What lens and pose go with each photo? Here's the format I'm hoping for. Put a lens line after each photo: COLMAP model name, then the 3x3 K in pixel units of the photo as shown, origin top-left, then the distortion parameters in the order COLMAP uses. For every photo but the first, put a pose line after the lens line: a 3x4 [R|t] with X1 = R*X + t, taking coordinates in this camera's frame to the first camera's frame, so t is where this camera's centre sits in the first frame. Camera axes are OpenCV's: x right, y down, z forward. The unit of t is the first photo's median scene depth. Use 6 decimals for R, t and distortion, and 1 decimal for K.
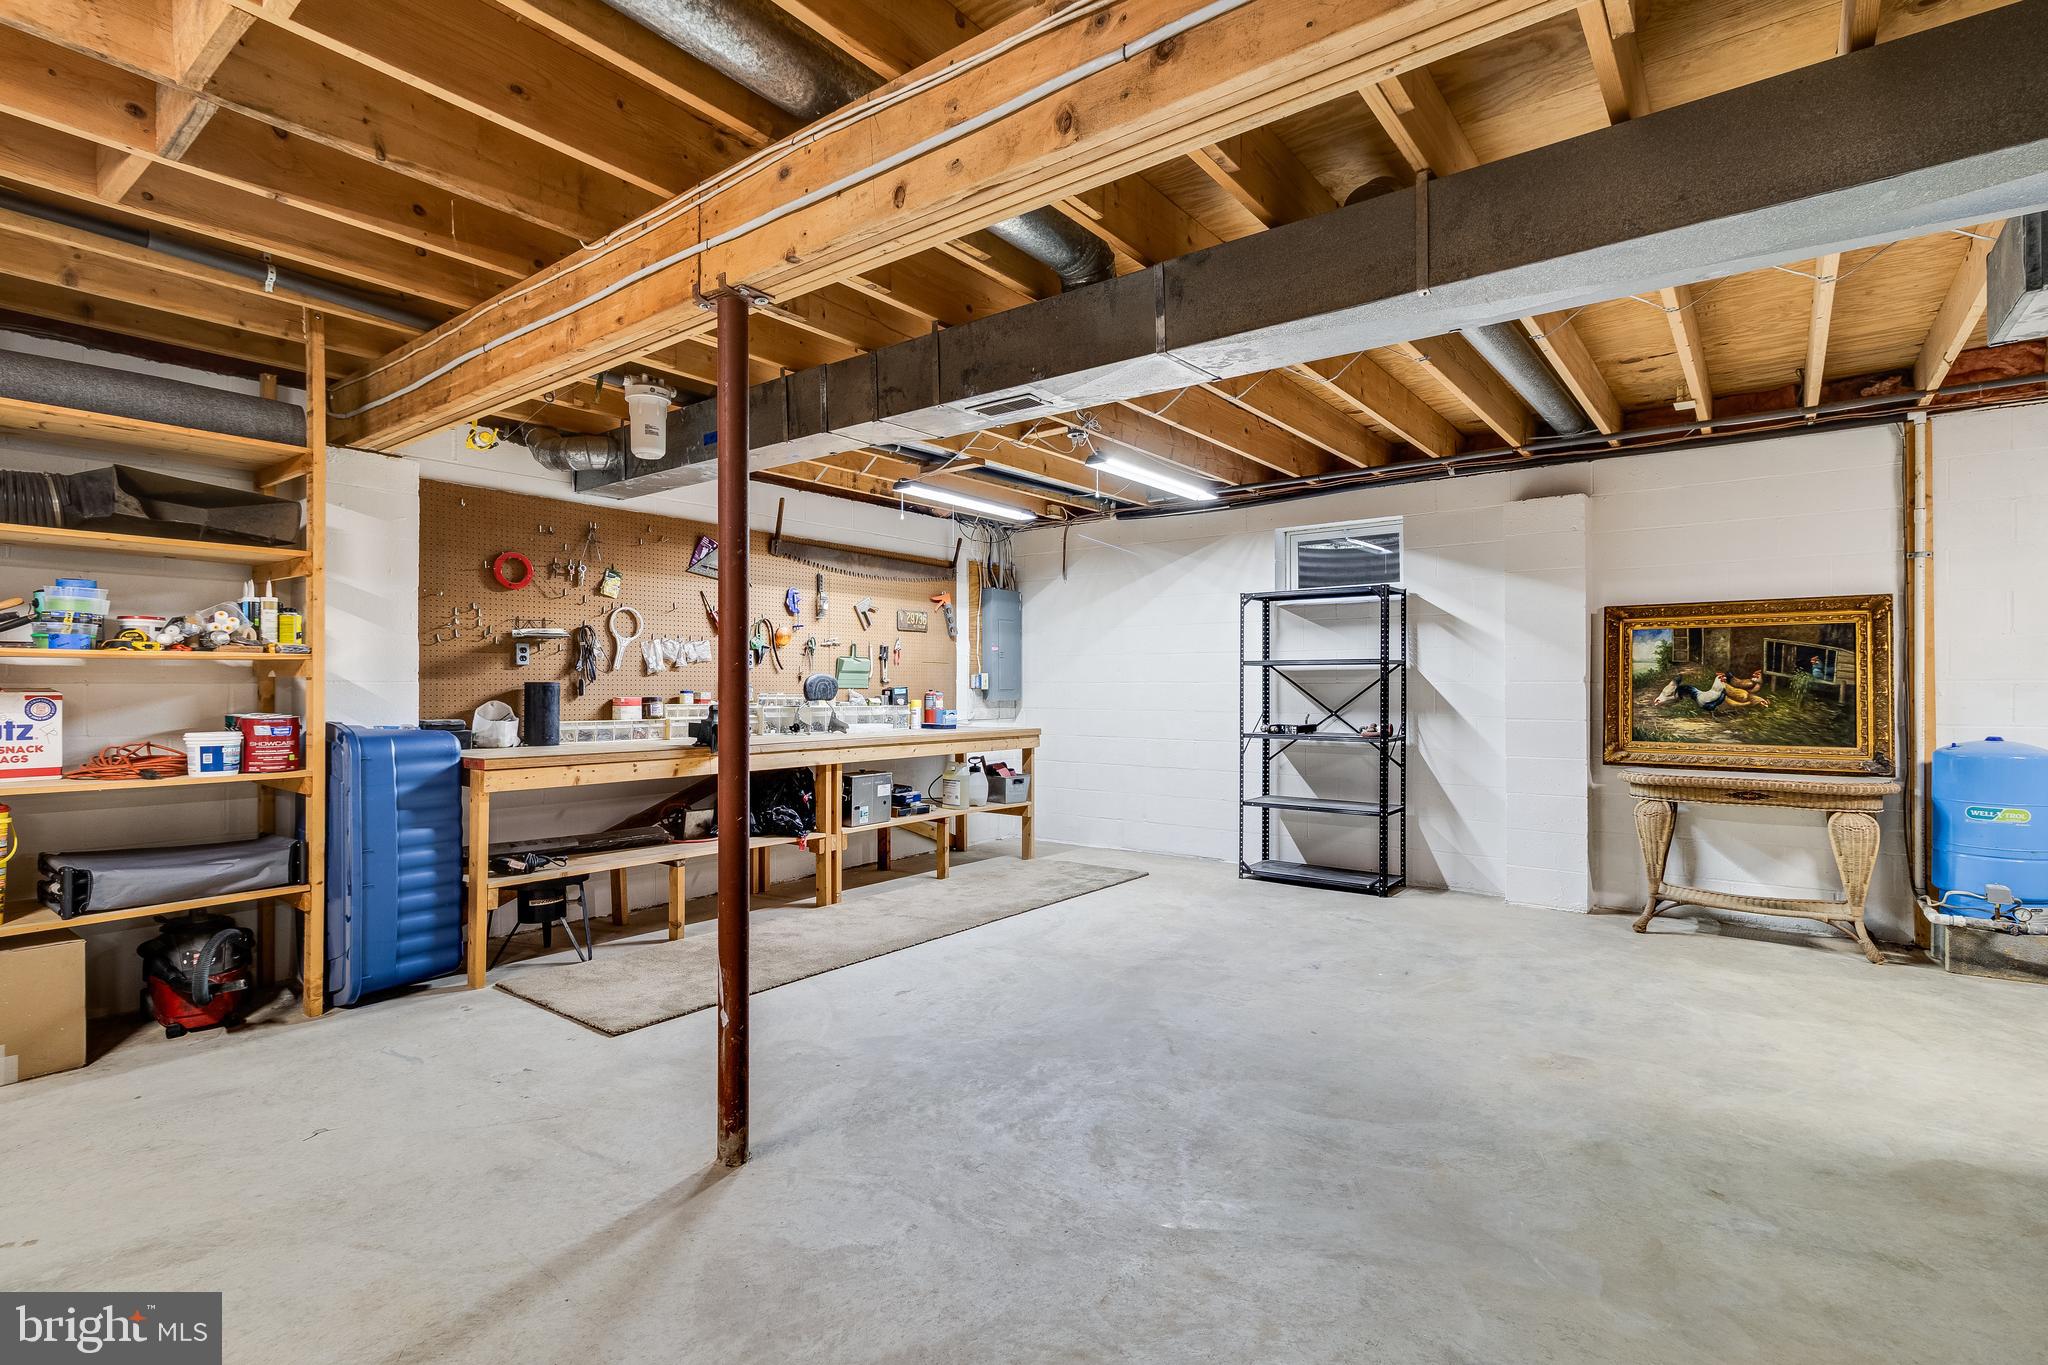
lens RADIAL K [[960.6, 0, 1027.1], [0, 960.6, 693.3], [0, 0, 1]] dist [0.003719, 0.000388]
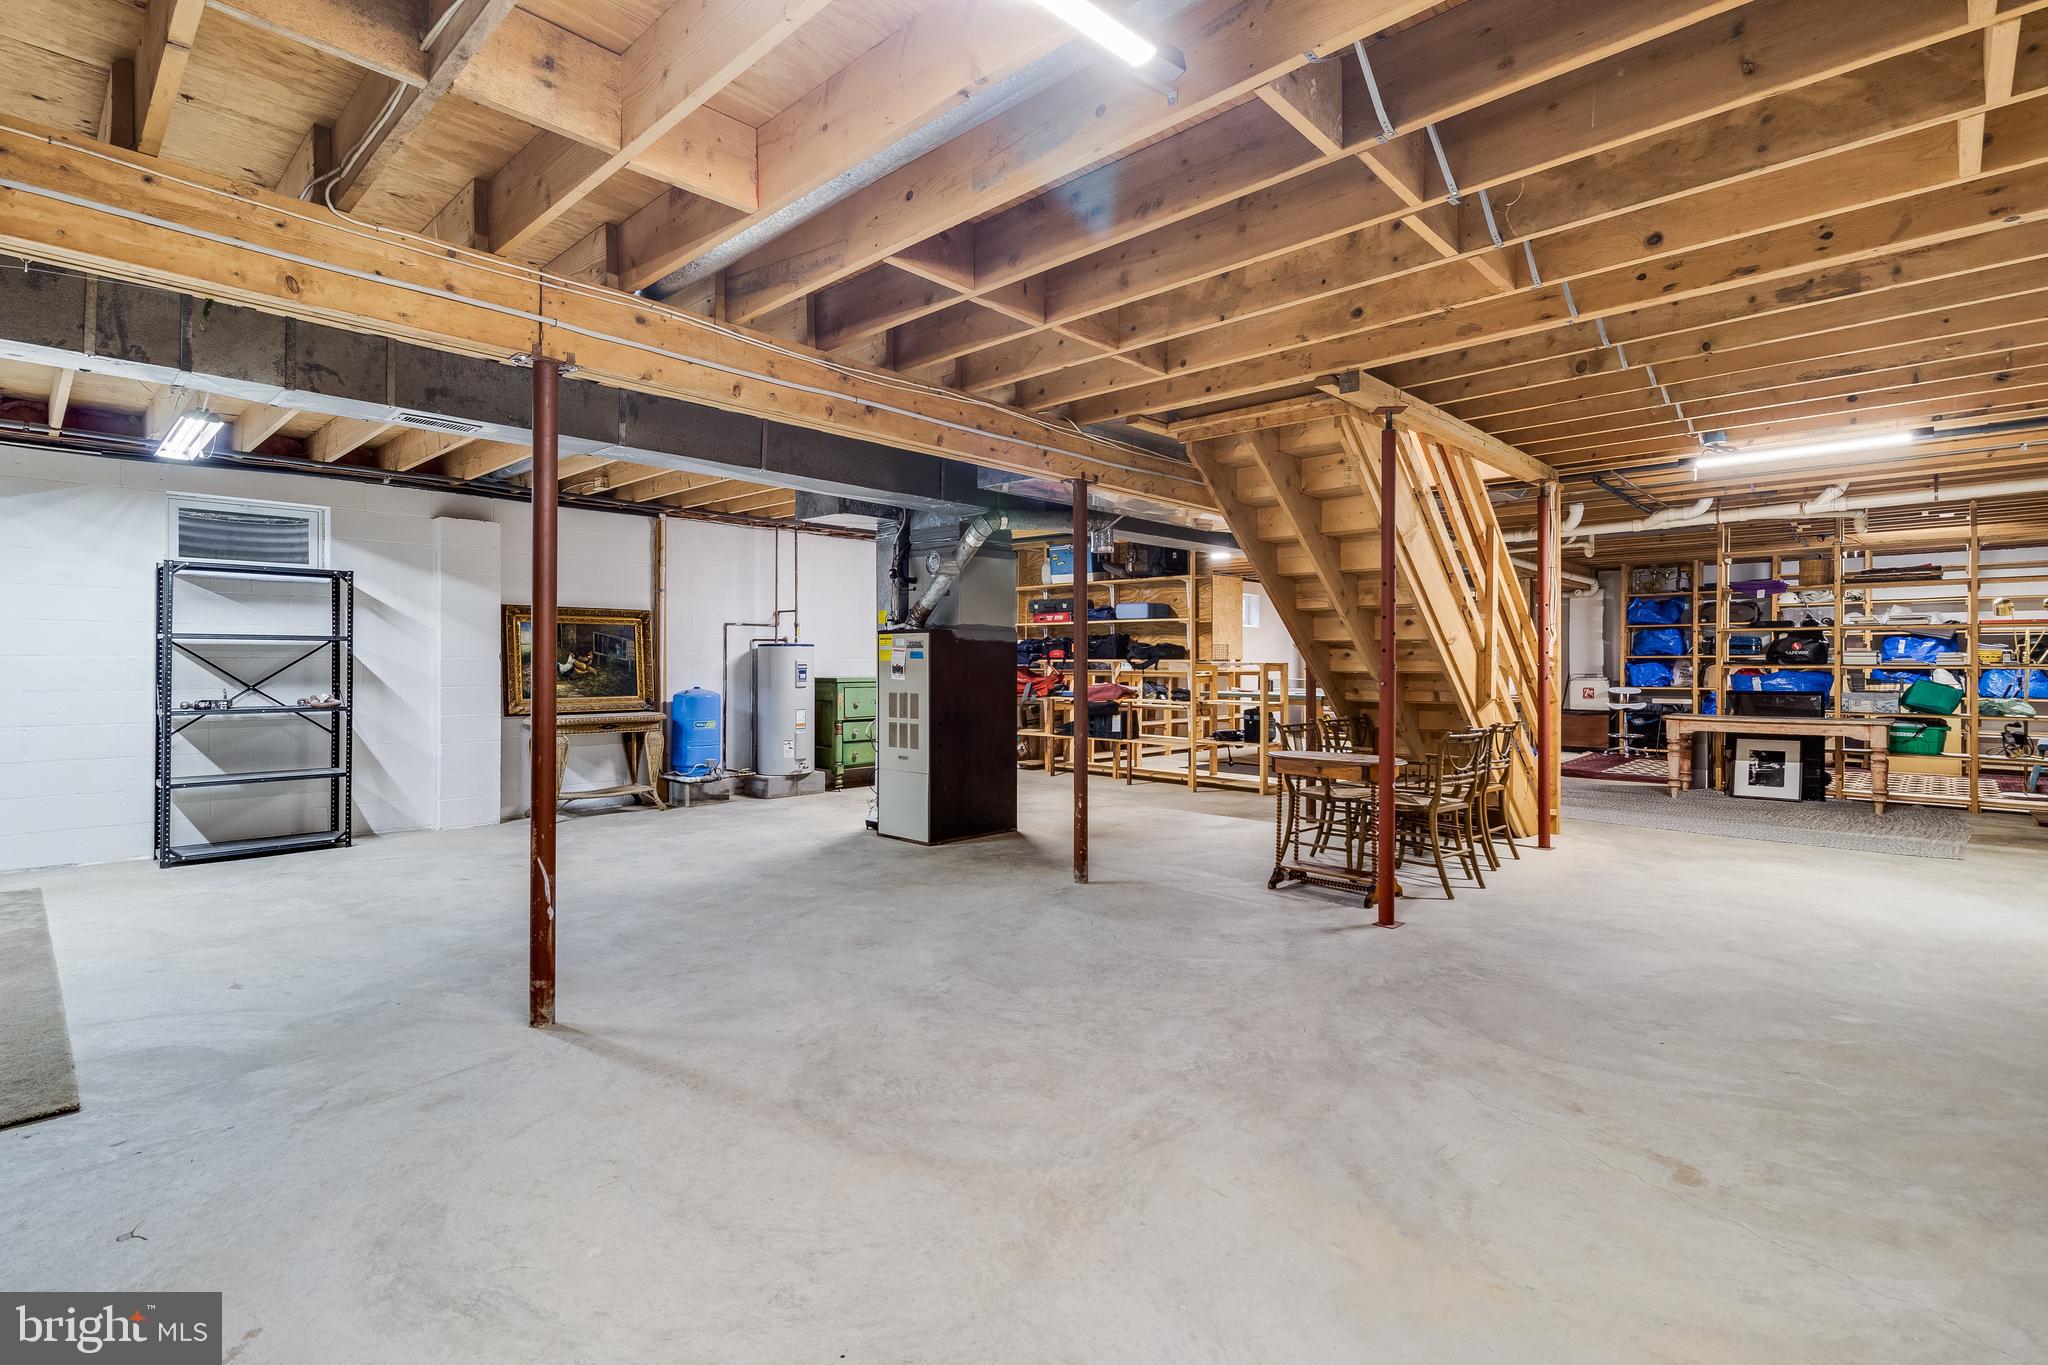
lens RADIAL K [[960.6, 0, 1027.7], [0, 960.6, 667.6], [0, 0, 1]] dist [0.003719, 0.000388]
pose [[0.086363, -0.004333, 0.996254, -0.803525], [0.009294, 0.999951, 0.003544, 0.004760], [-0.996220, 0.008953, 0.086399, 0.123573]]
